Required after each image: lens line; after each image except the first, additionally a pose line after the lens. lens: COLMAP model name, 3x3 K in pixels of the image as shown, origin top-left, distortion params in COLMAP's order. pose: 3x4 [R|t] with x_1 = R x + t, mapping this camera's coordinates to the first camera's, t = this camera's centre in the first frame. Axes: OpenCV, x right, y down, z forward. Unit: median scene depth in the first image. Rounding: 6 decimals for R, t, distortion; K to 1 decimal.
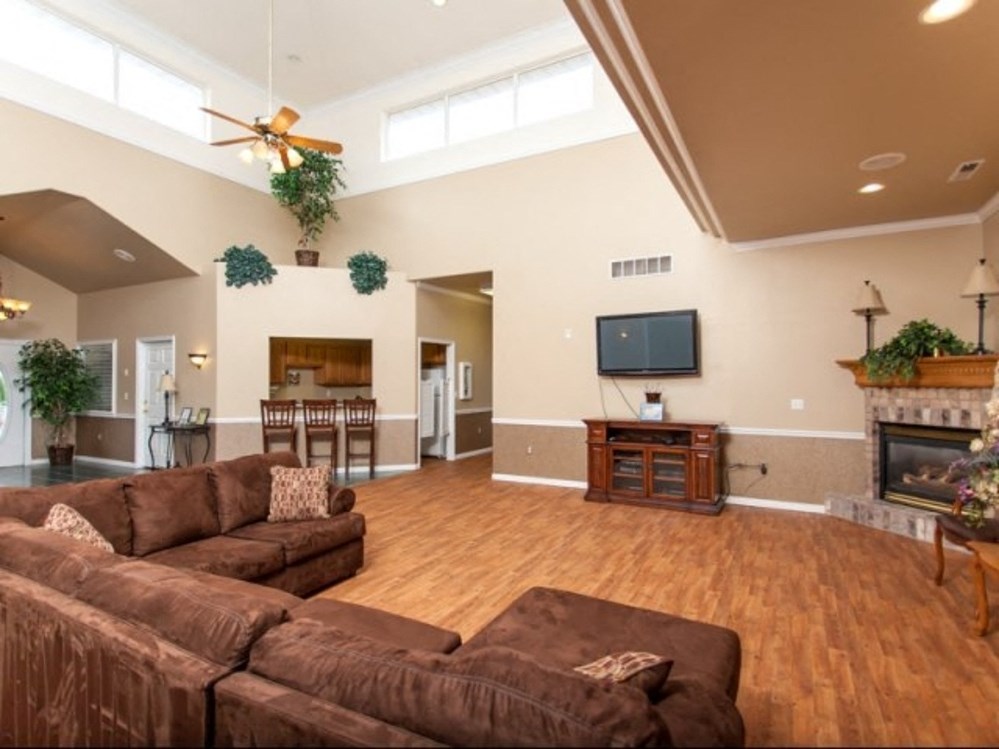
lens RADIAL K [[538.1, 0, 497.3], [0, 538.1, 373.8], [0, 0, 1]] dist [0.007394, -0.000099]
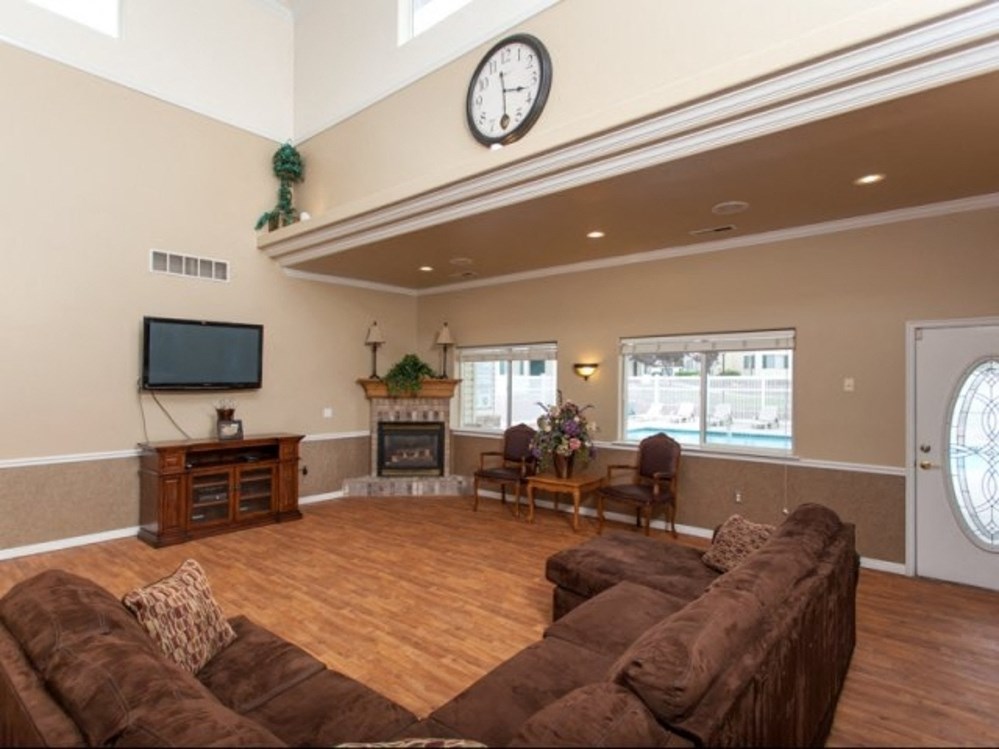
lens RADIAL K [[538.1, 0, 496.9], [0, 538.1, 380.3], [0, 0, 1]] dist [0.007394, -0.000099]
pose [[0.188296, 0.006067, 0.982094, -0.643249], [-0.015979, 0.999867, -0.003114, -0.022812], [-0.981982, -0.015106, 0.188368, 0.436716]]
